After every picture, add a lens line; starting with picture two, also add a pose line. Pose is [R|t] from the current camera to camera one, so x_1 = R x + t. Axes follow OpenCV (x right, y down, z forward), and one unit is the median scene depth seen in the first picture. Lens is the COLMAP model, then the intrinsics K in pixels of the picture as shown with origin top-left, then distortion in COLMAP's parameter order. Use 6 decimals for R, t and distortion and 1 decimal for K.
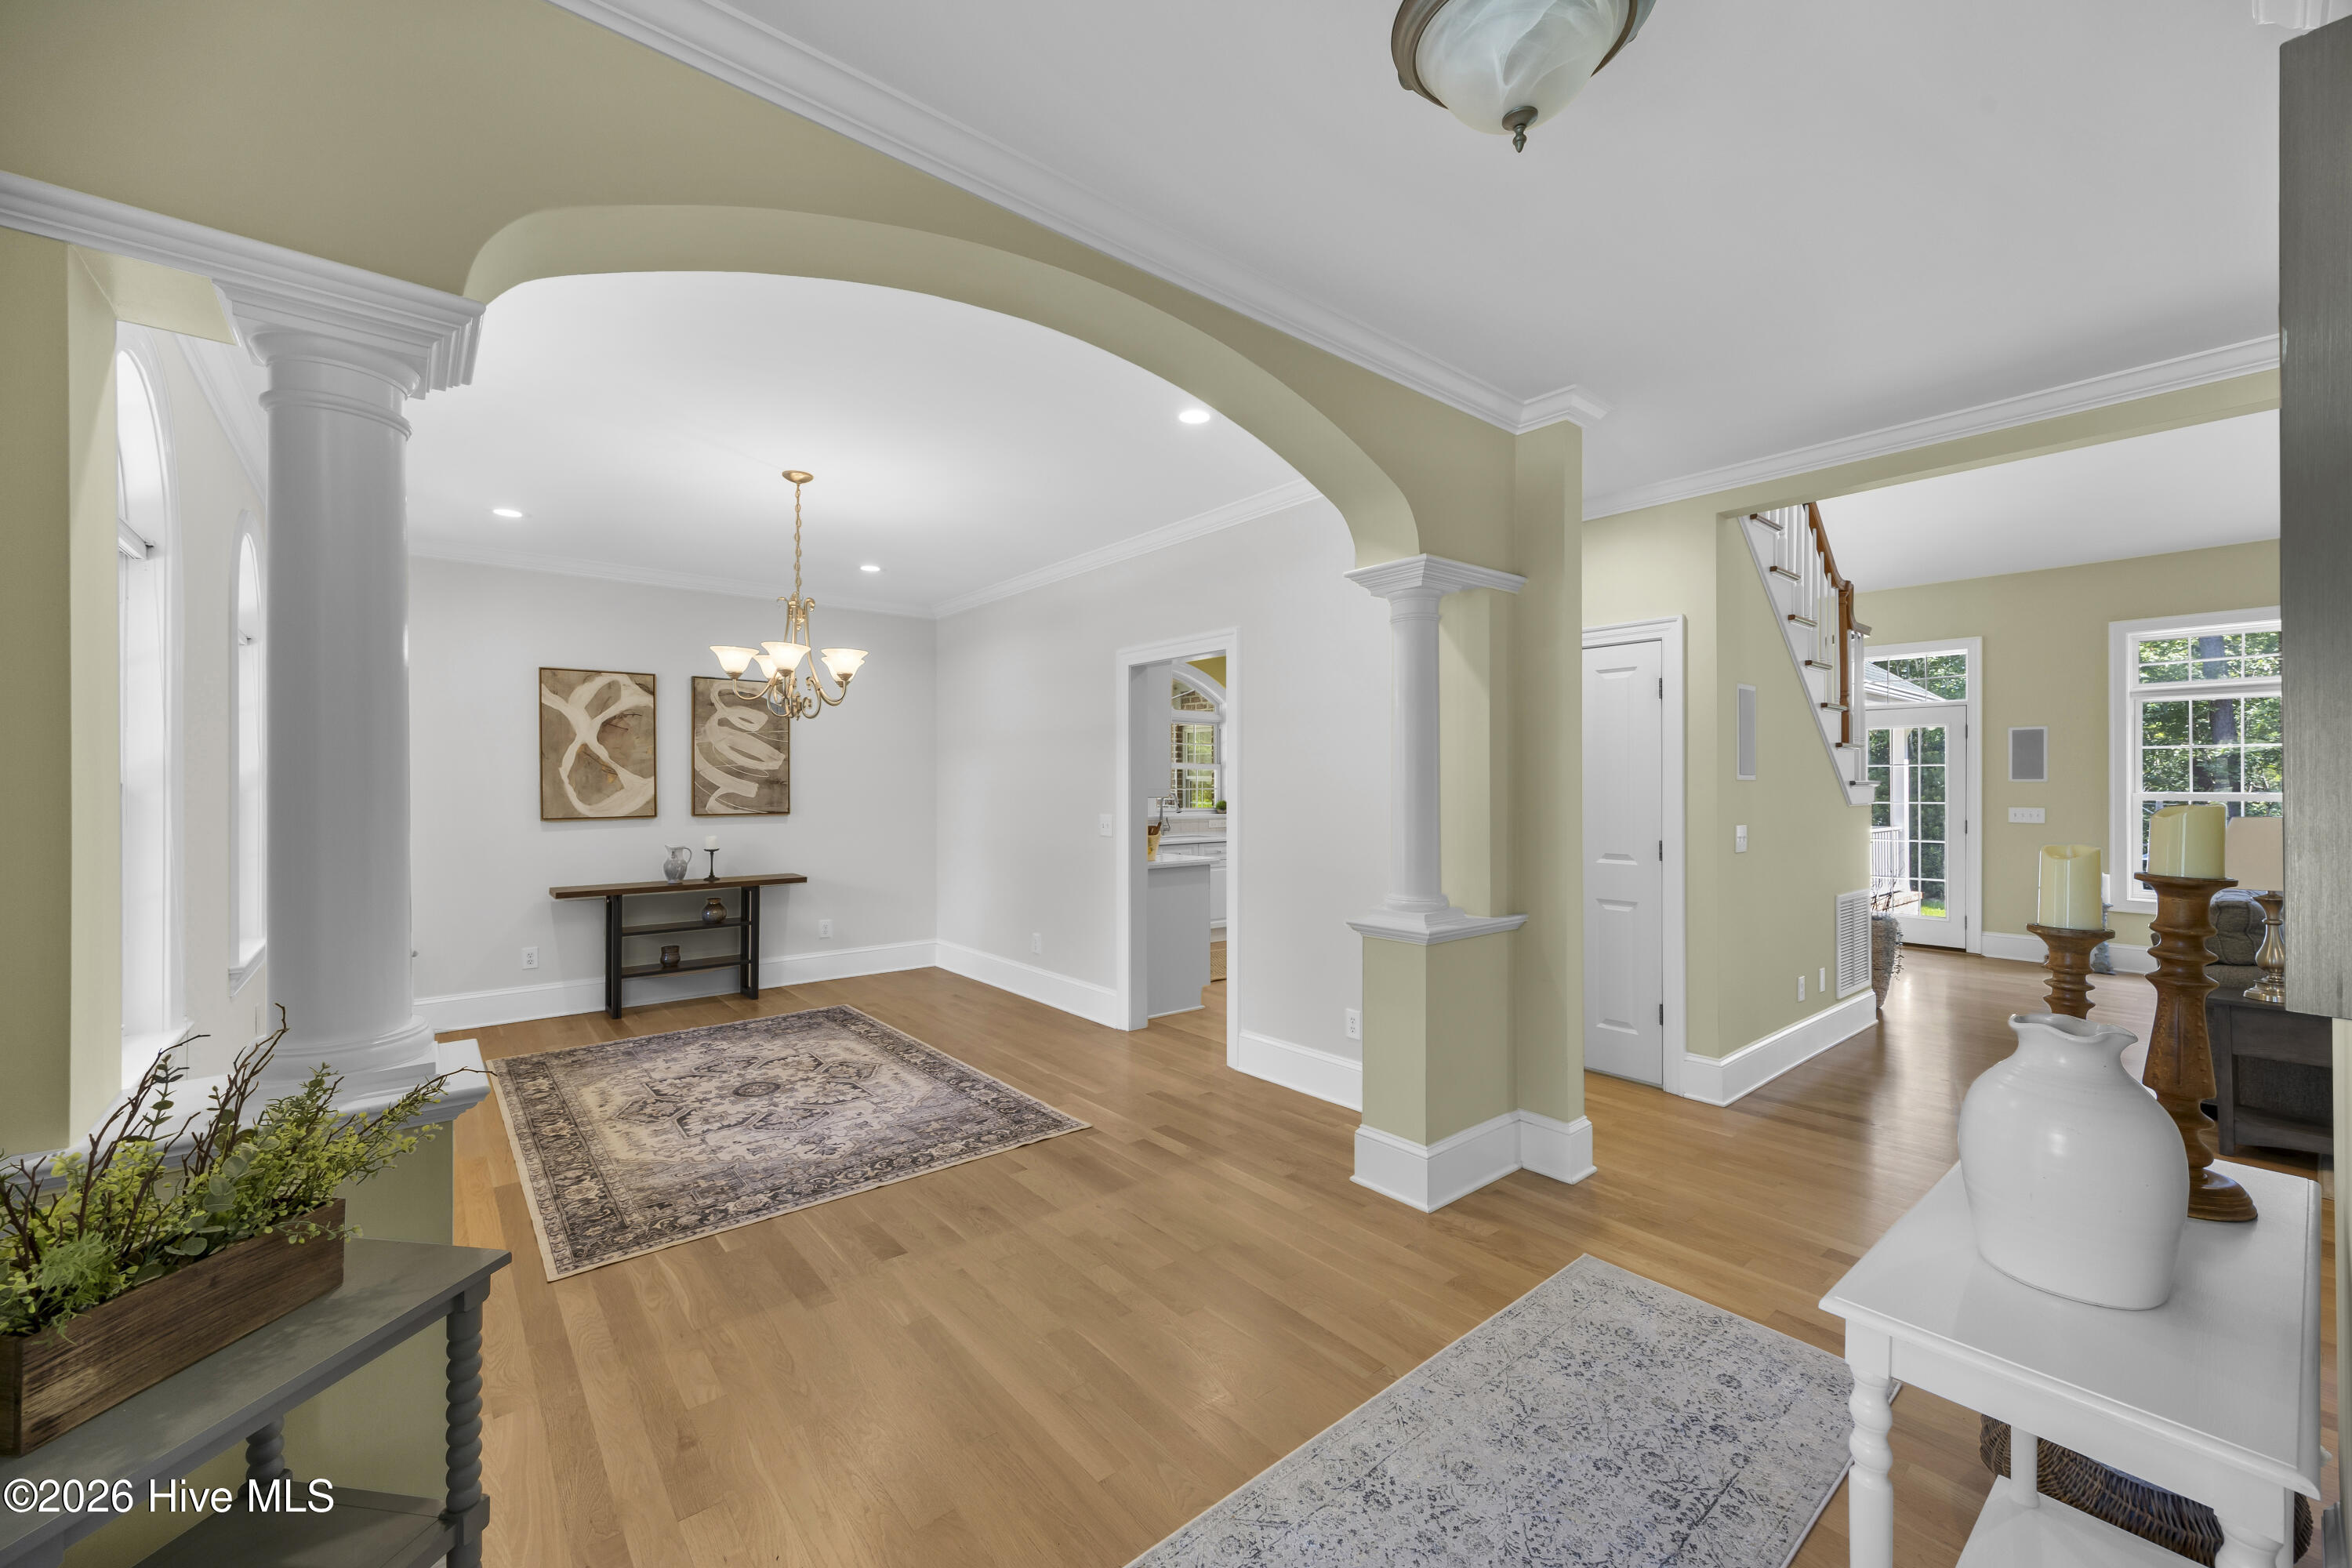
lens RADIAL K [[919.4, 0, 1180.9], [0, 919.4, 787.9], [0, 0, 1]] dist [0.002112, 0.000359]
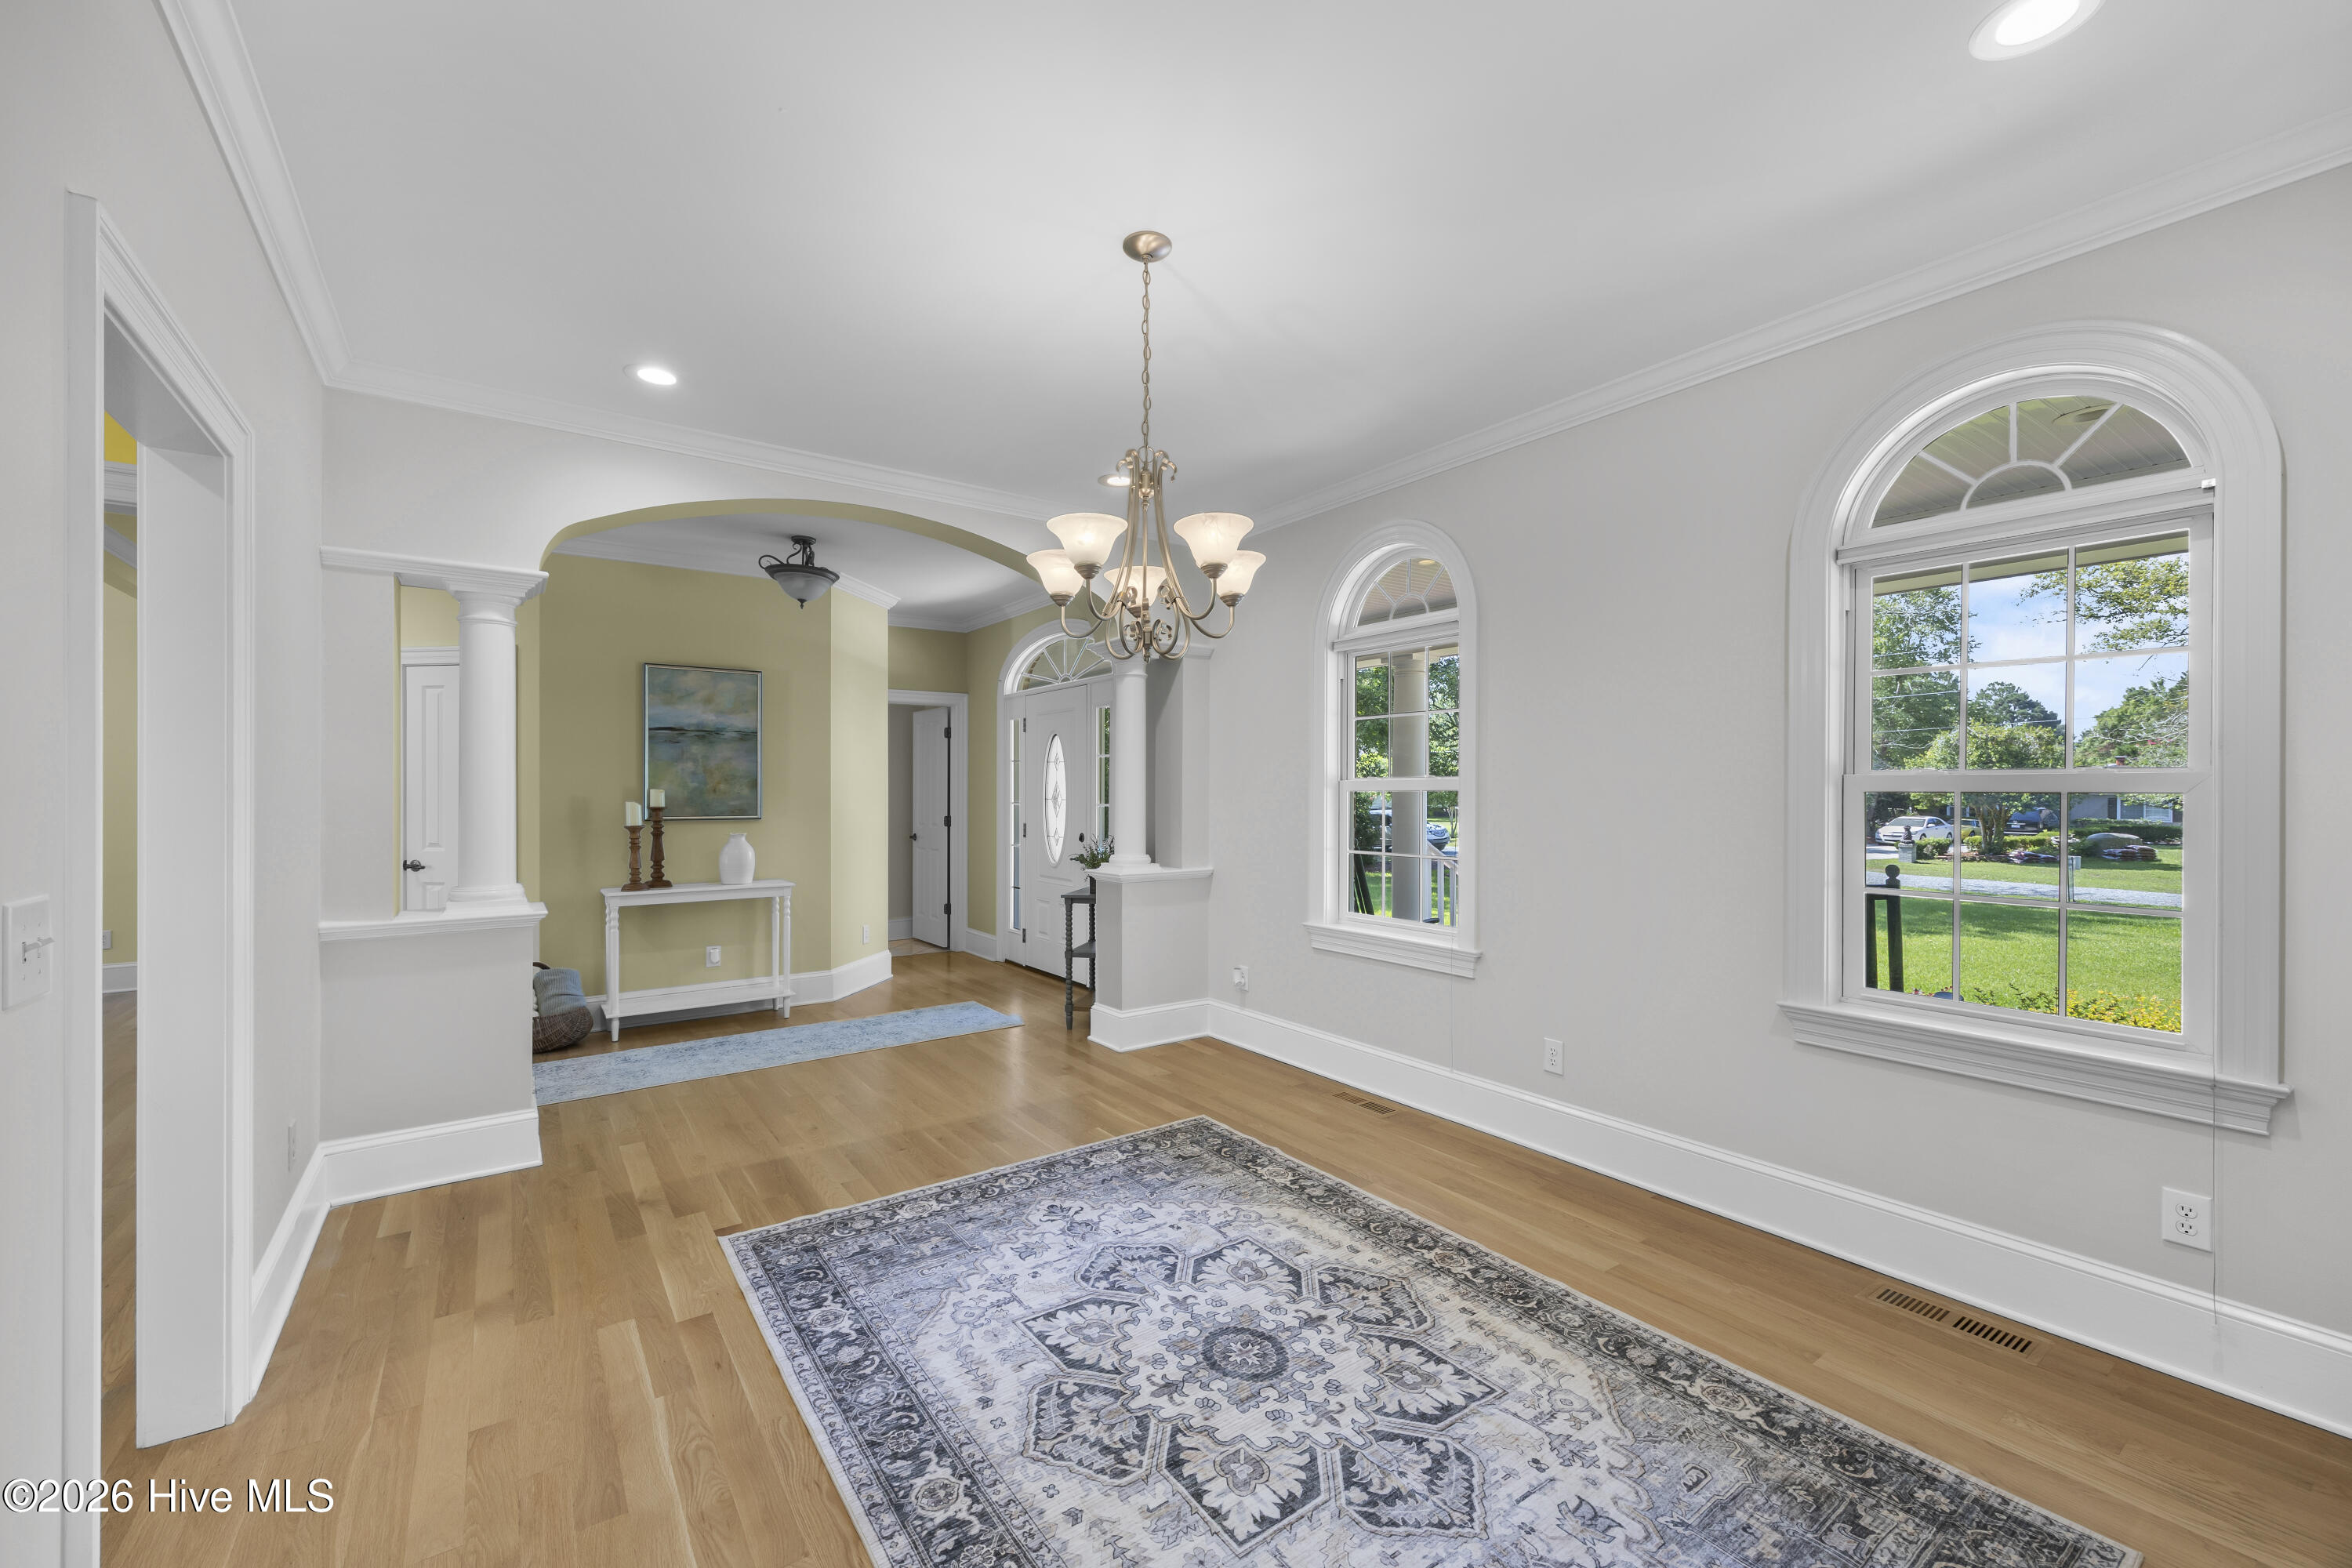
lens RADIAL K [[919.4, 0, 1180.9], [0, 919.4, 787.9], [0, 0, 1]] dist [0.002112, 0.000359]
pose [[-0.997787, 0.002034, 0.066459, -0.535322], [0.001990, 0.999998, -0.000728, 0.006891], [-0.066460, -0.000594, -0.997789, 1.772697]]
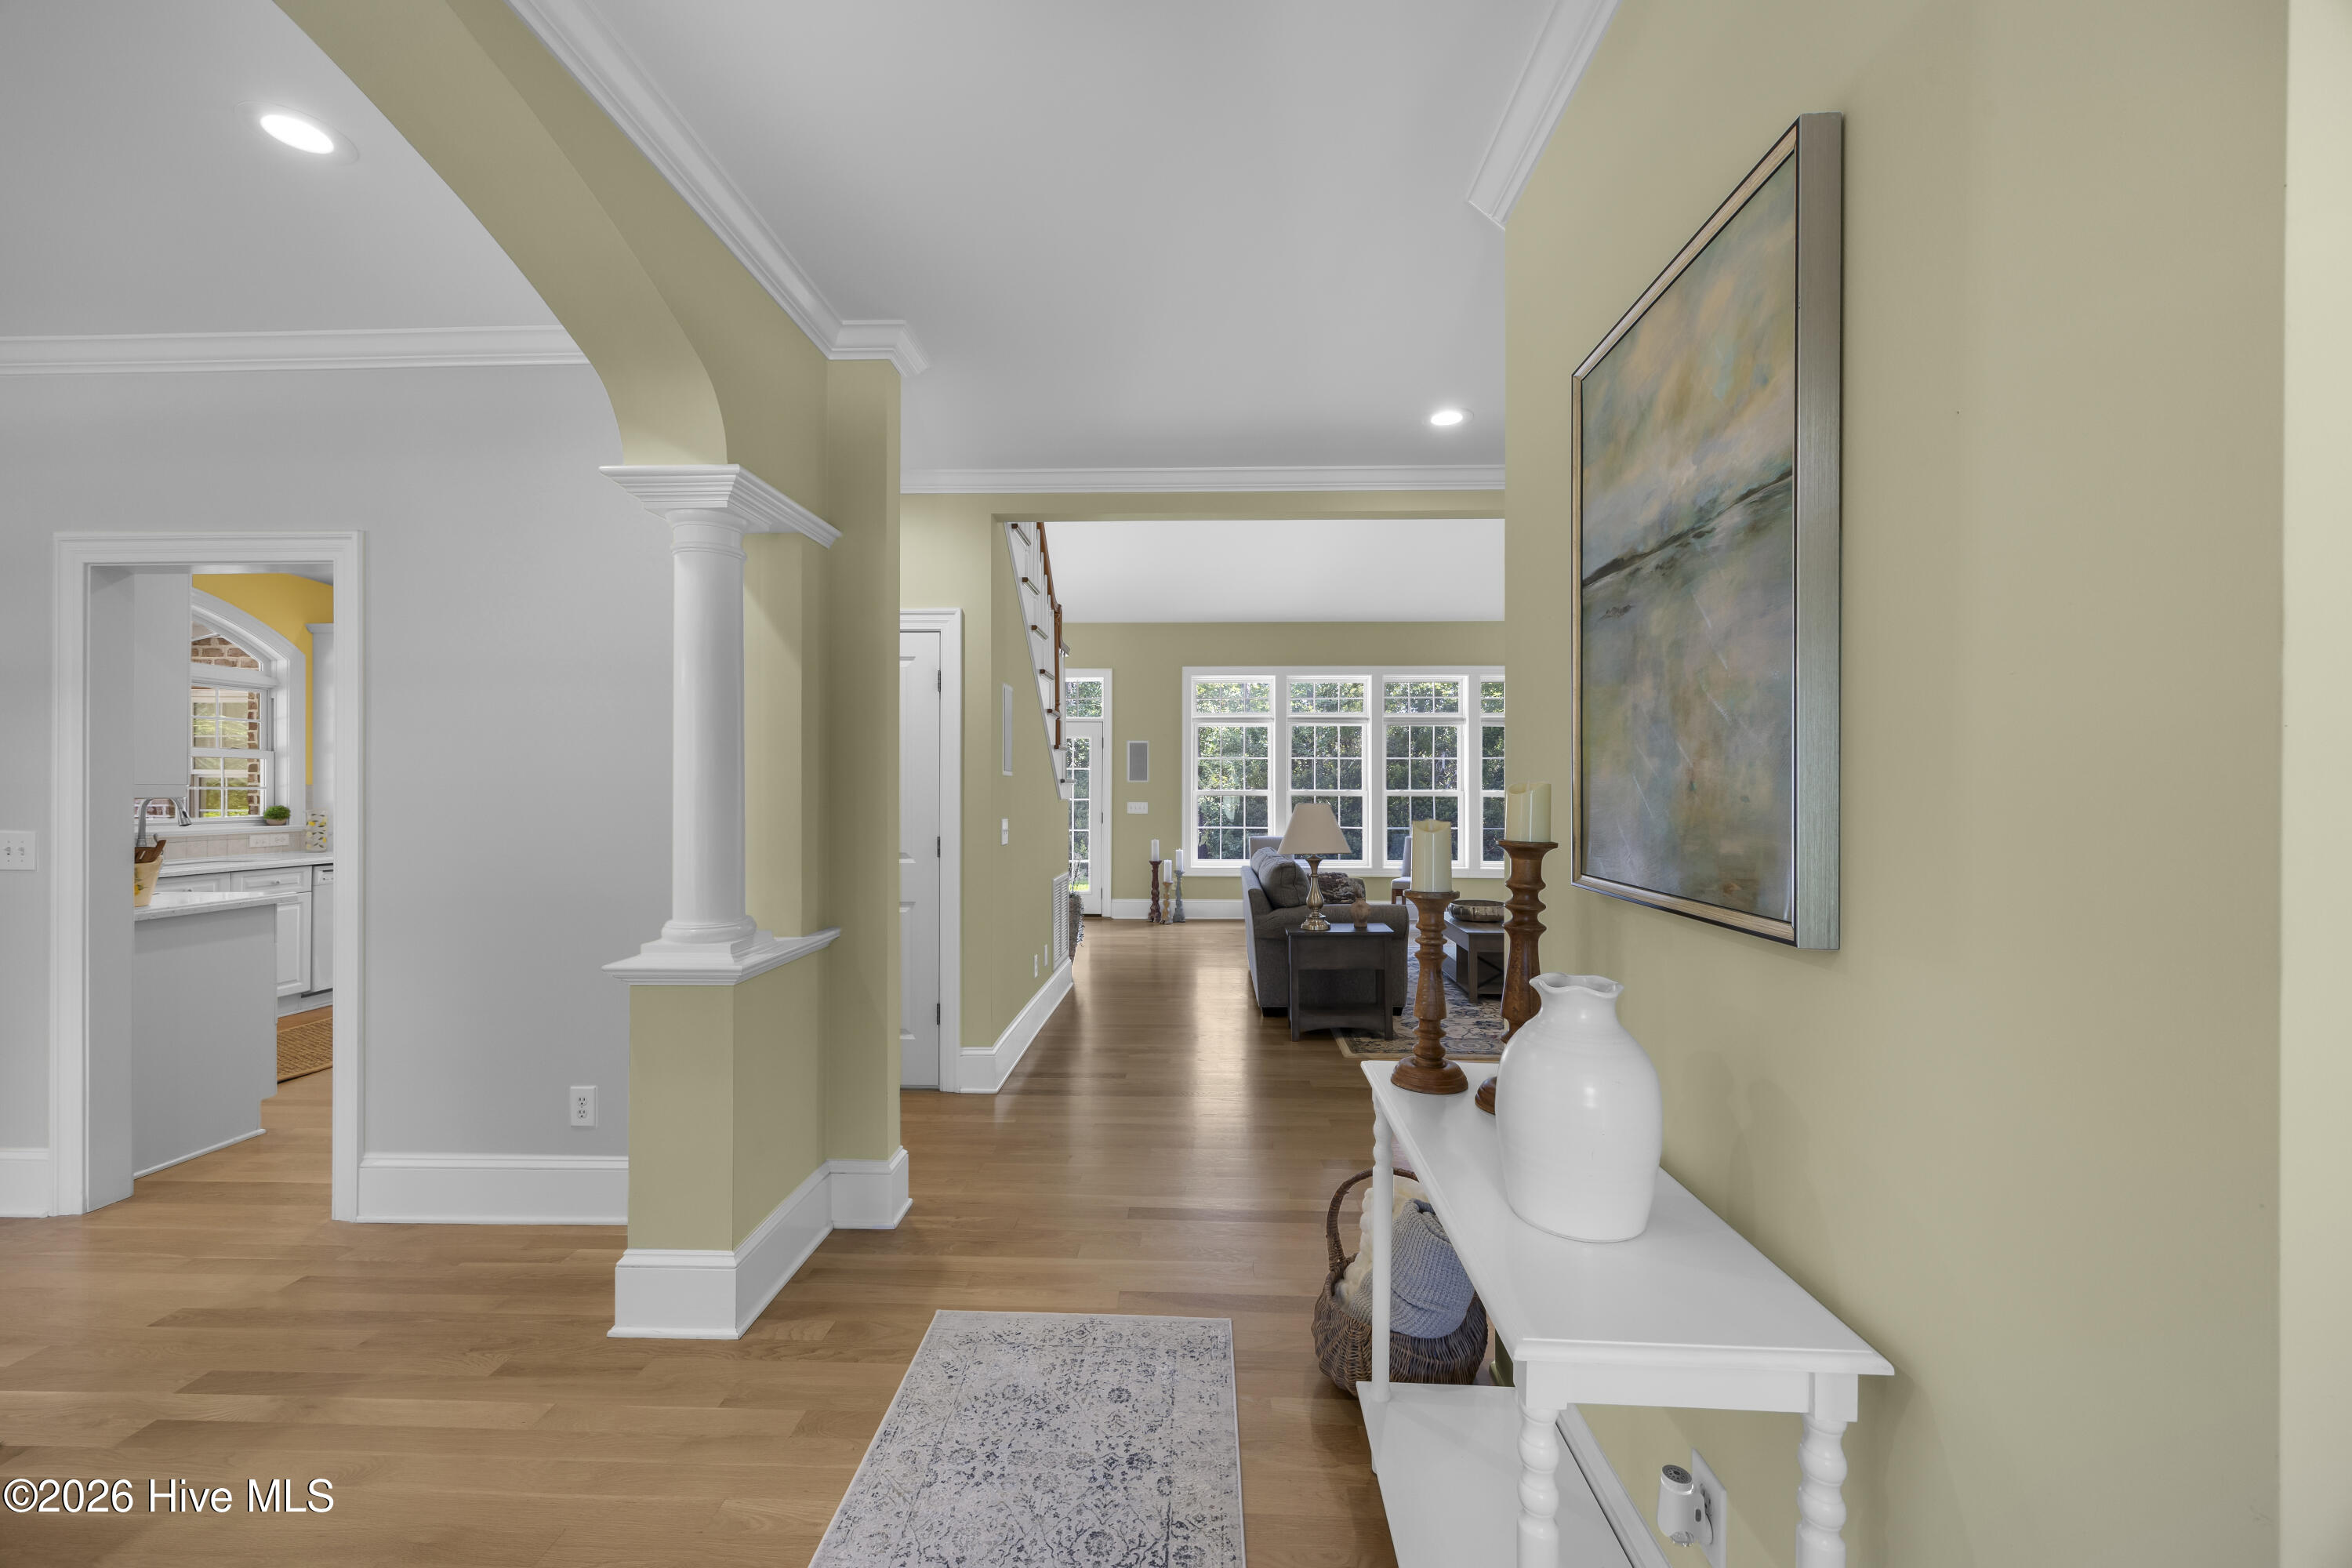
lens RADIAL K [[919.4, 0, 1180.9], [0, 919.4, 787.9], [0, 0, 1]] dist [0.002112, 0.000359]
pose [[0.667976, 0.000213, 0.744183, -0.041783], [0.001964, 0.999996, -0.002048, 0.009333], [-0.744180, 0.002829, 0.667973, 0.180901]]
